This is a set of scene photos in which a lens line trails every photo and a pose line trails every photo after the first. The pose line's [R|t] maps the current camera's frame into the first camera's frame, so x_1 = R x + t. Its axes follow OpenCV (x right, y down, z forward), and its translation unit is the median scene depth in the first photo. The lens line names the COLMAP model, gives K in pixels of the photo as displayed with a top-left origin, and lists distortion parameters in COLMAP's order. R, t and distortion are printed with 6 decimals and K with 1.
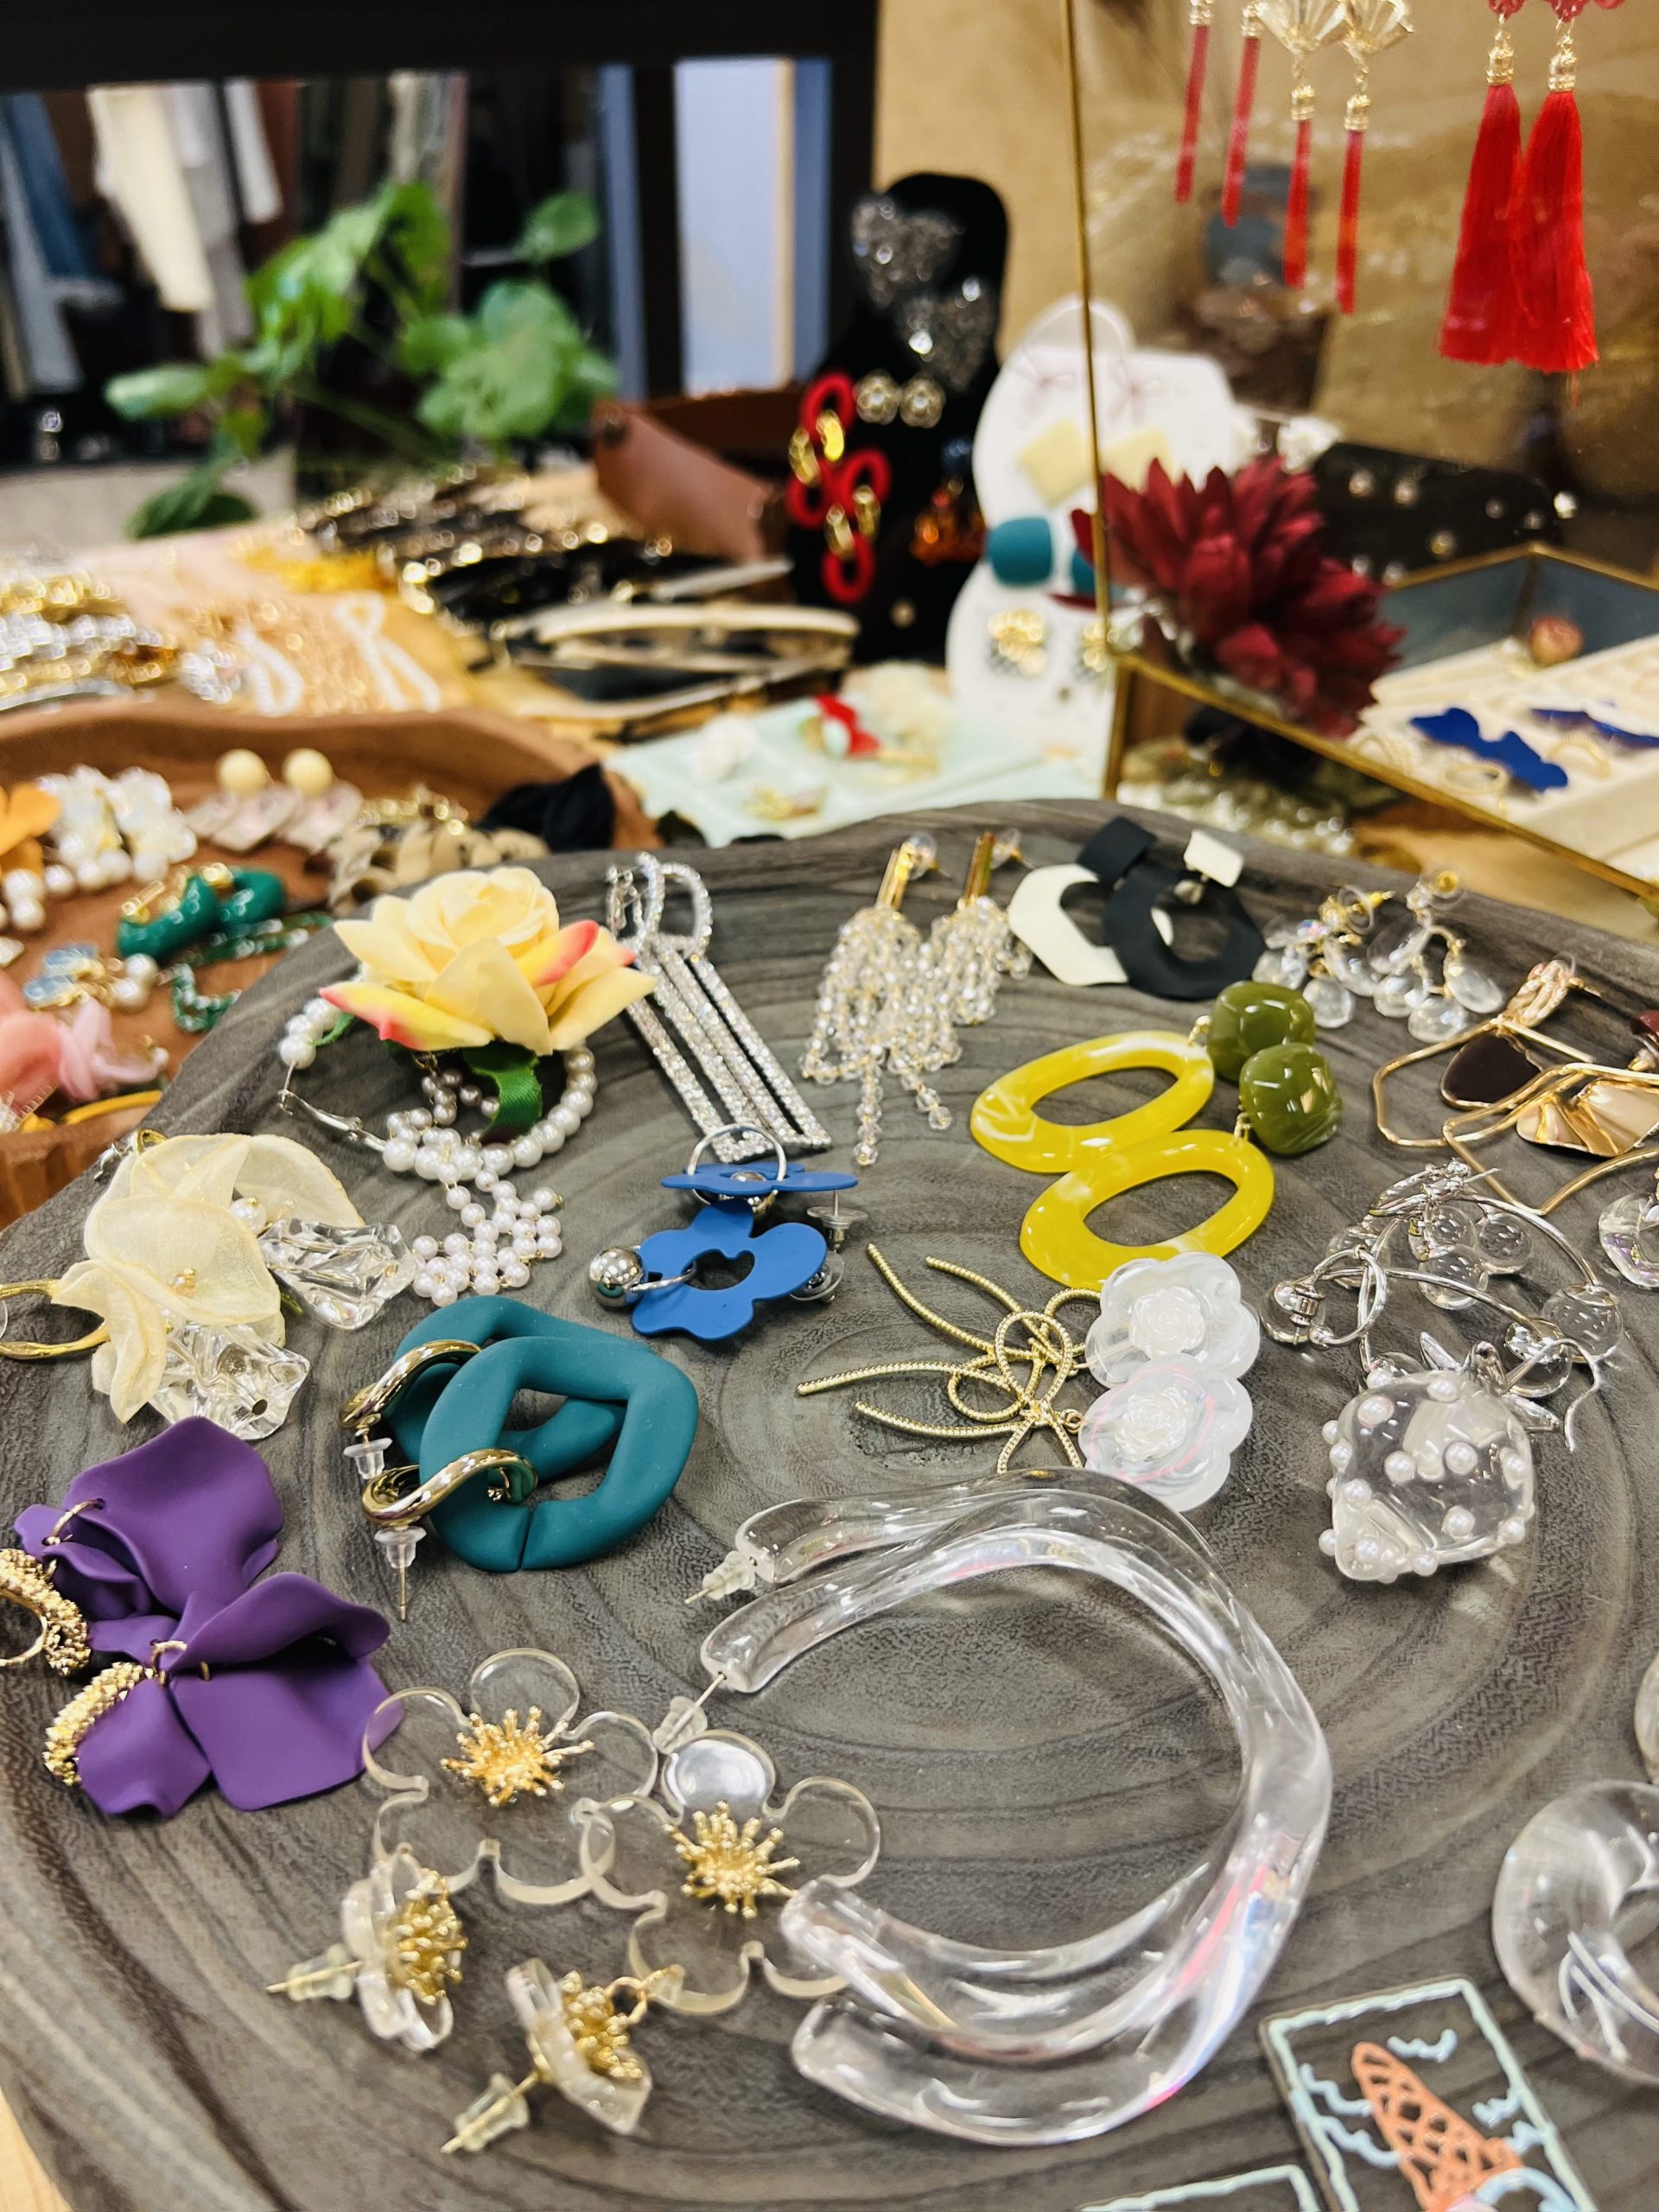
lens RADIAL K [[1686.6, 0, 829.5], [0, 1686.6, 1106.0], [0, 0, 1]] dist [0.002496, -0.033048]
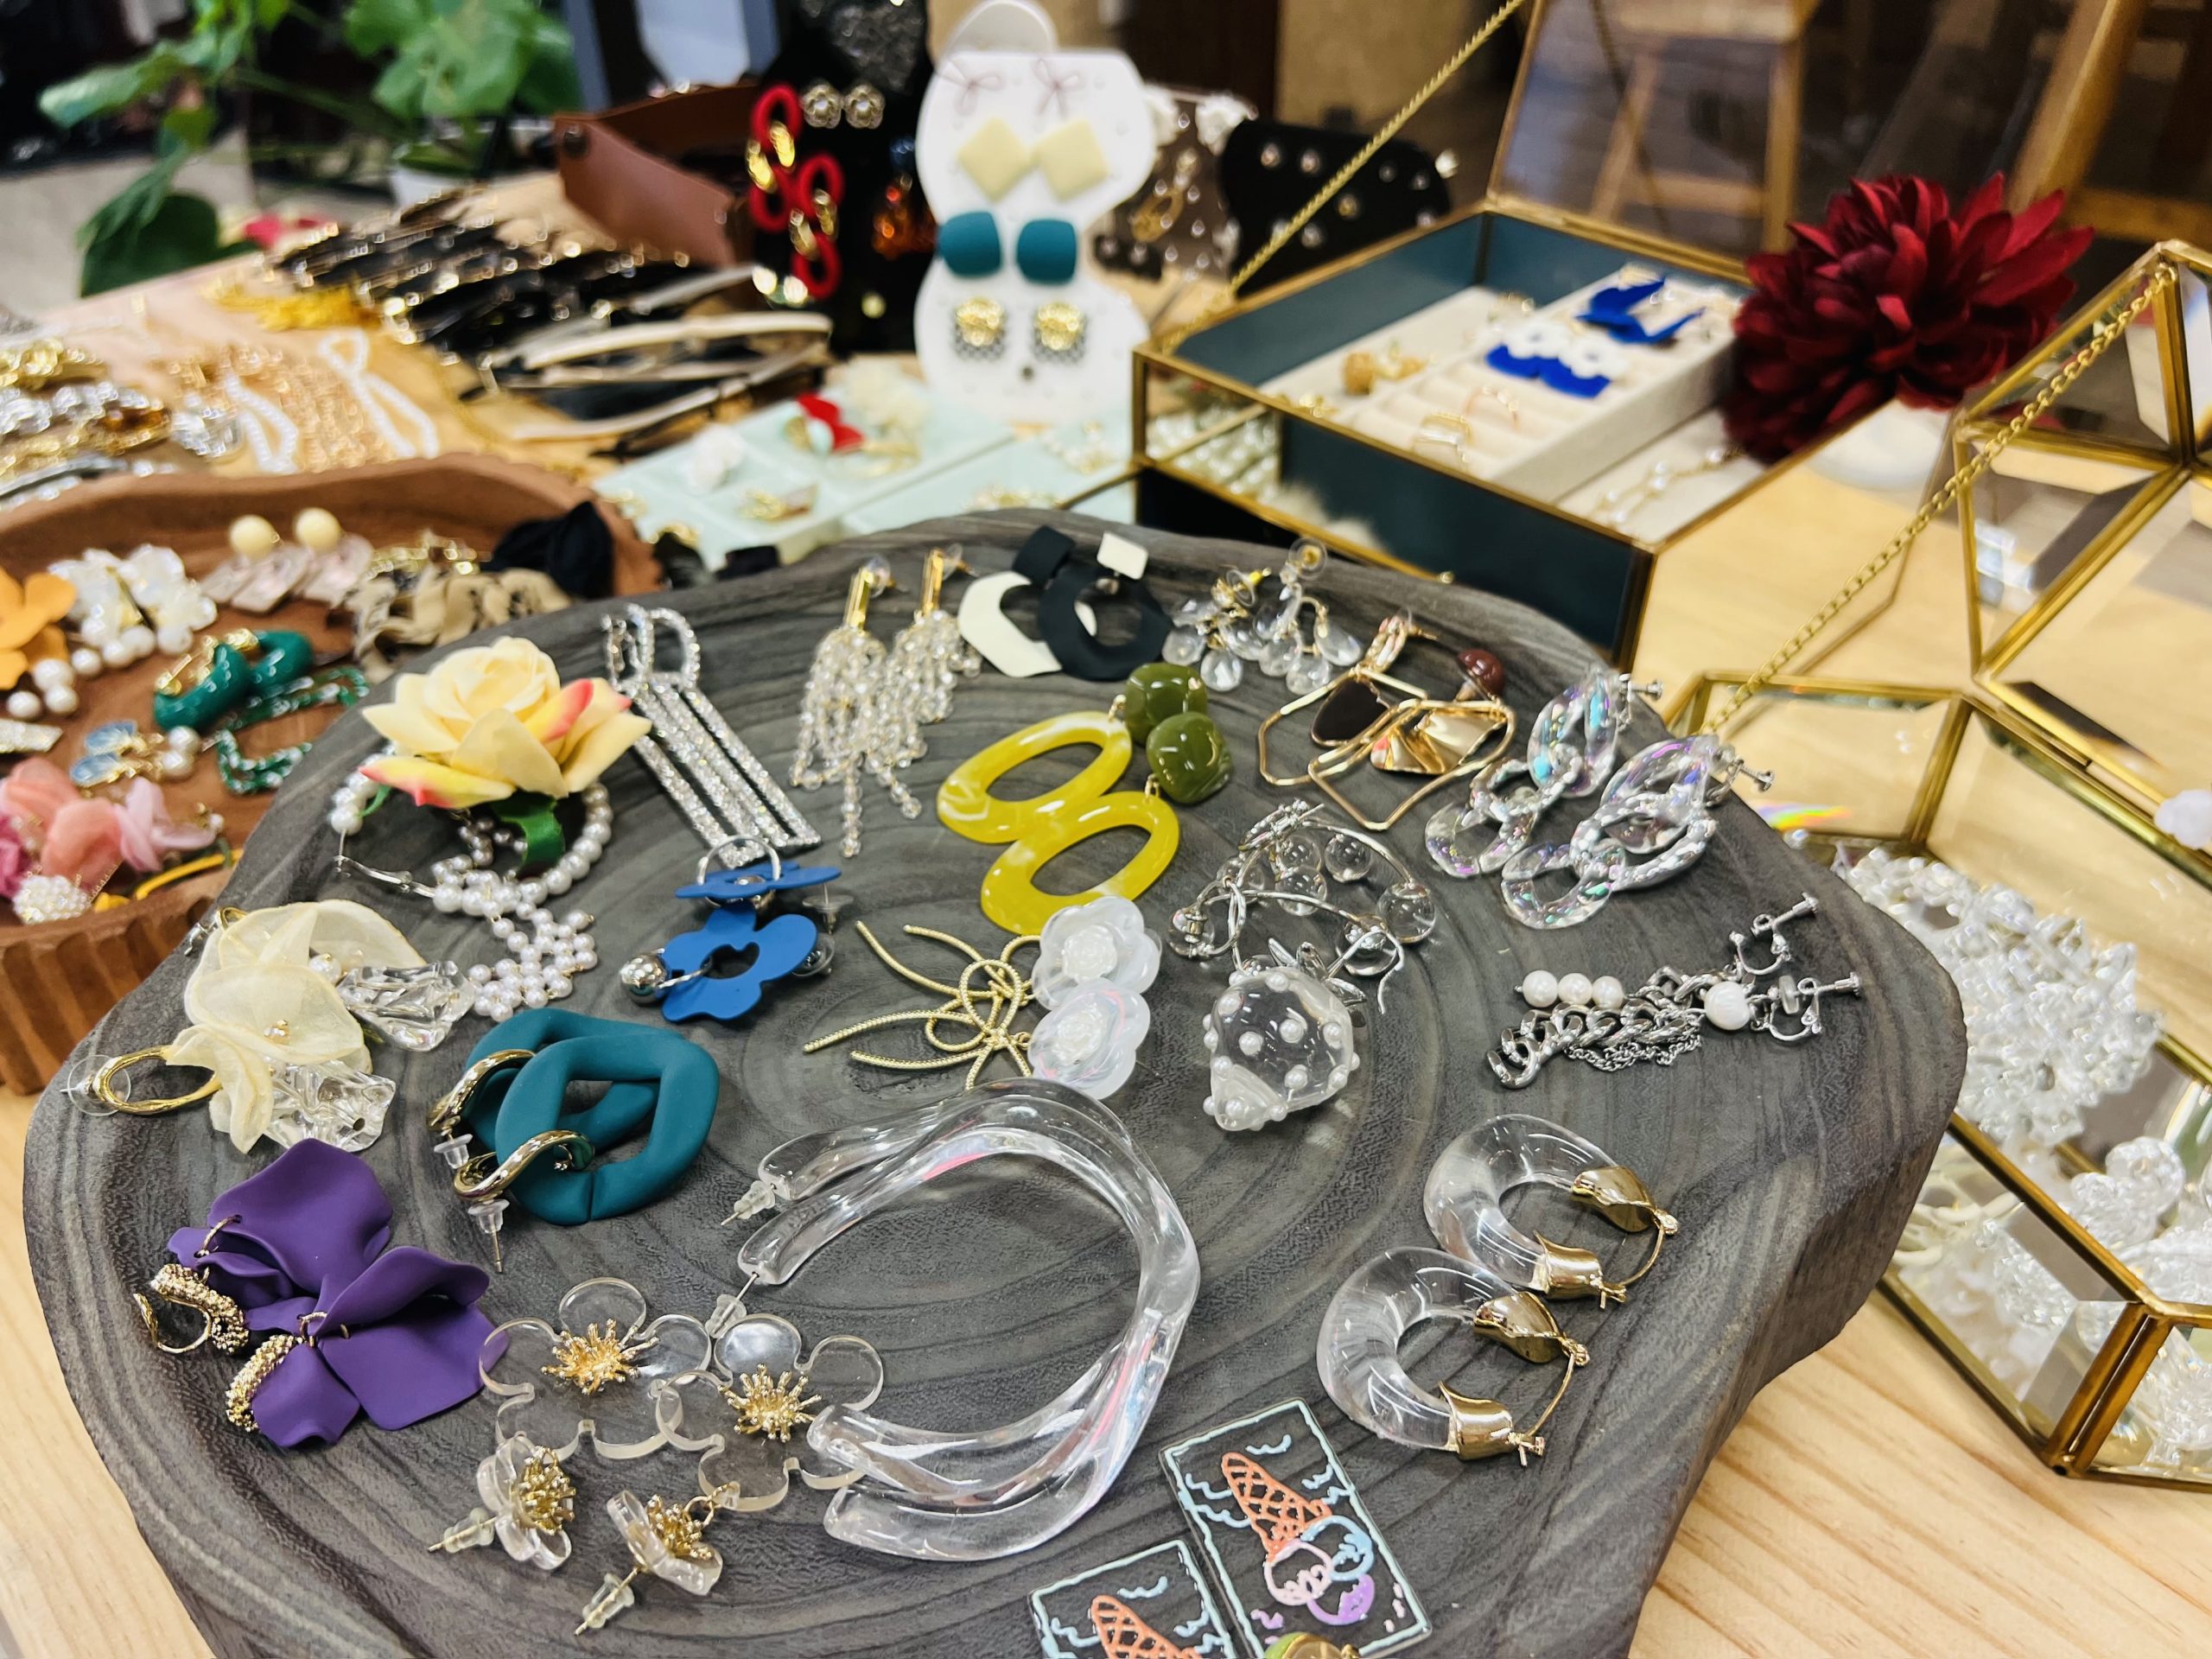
lens RADIAL K [[1673.0, 0, 1106.0], [0, 1673.0, 829.5], [0, 0, 1]] dist [0.001789, -0.020348]
pose [[0.985623, -0.124556, 0.114164, 0.078578], [0.117765, 0.990948, 0.064444, -0.044012], [-0.121158, -0.050073, 0.991370, -0.238018]]
